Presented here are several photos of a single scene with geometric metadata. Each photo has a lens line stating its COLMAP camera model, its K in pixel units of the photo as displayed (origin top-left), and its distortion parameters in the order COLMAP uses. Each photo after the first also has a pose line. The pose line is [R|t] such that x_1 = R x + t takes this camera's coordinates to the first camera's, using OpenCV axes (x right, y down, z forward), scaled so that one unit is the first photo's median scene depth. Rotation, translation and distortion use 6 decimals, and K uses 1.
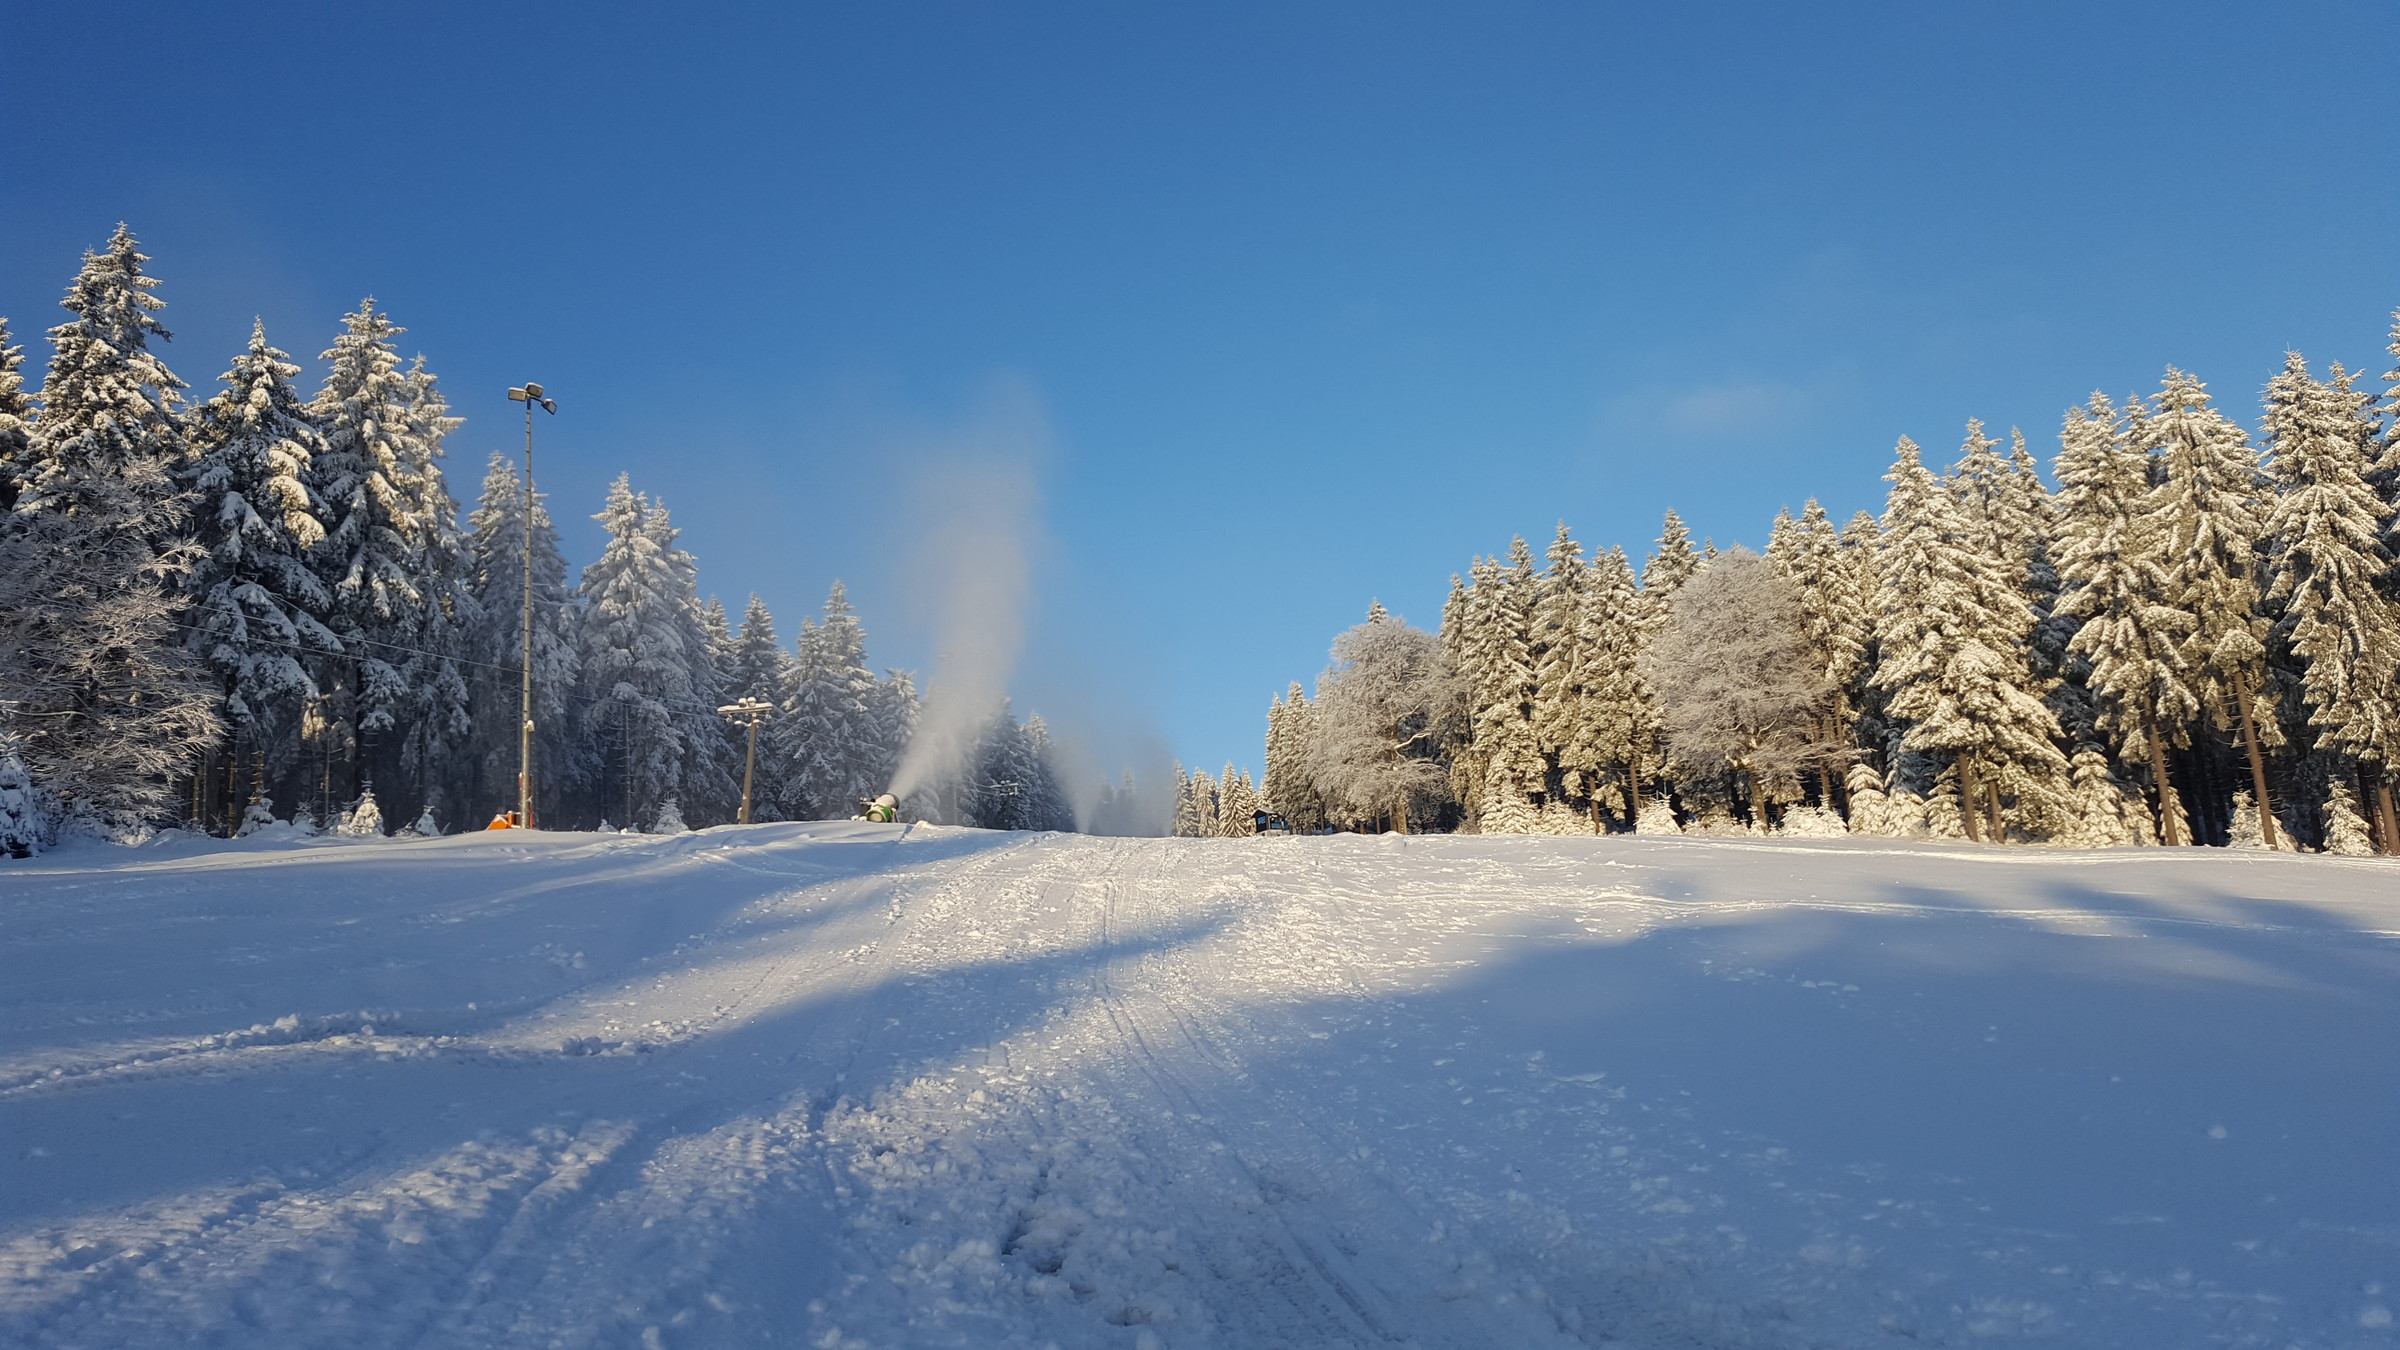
lens RADIAL K [[1805.2, 0, 1202.3], [0, 1805.2, 688.5], [0, 0, 1]] dist [0.002940, -0.008001]
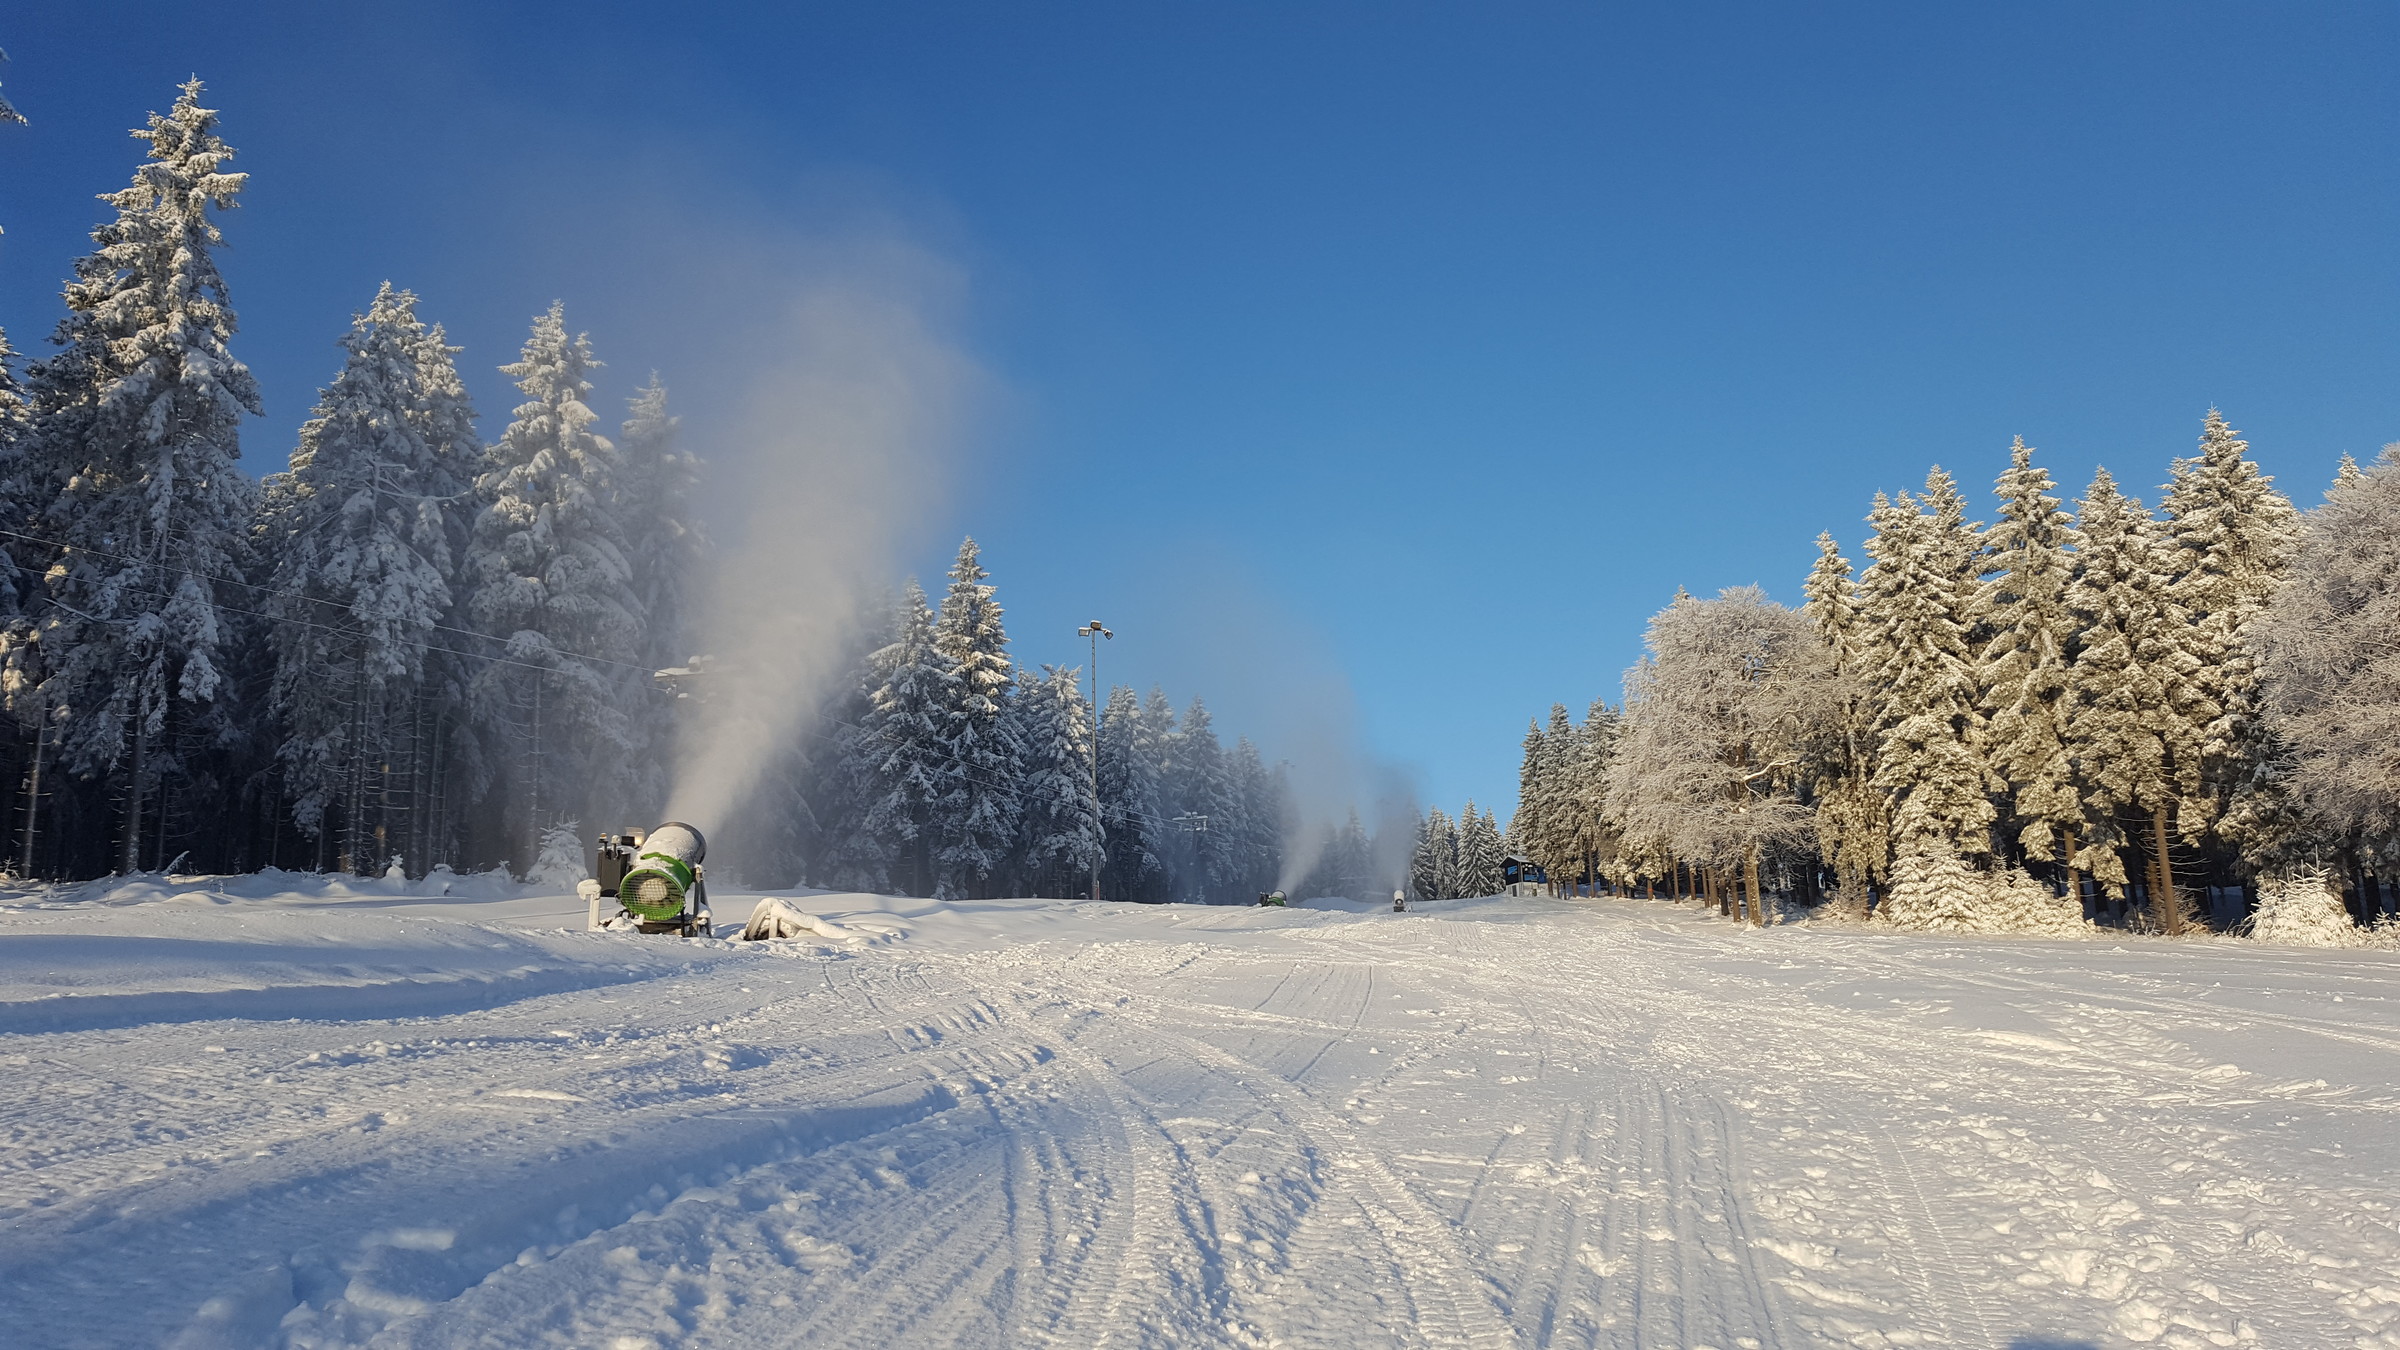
lens RADIAL K [[1805.2, 0, 1221.6], [0, 1805.2, 665.8], [0, 0, 1]] dist [0.002940, -0.008001]
pose [[0.993110, 0.020044, -0.115457, -0.011389], [-0.023836, 0.999218, -0.031554, 0.017423], [0.114734, 0.034089, 0.992811, 0.323796]]
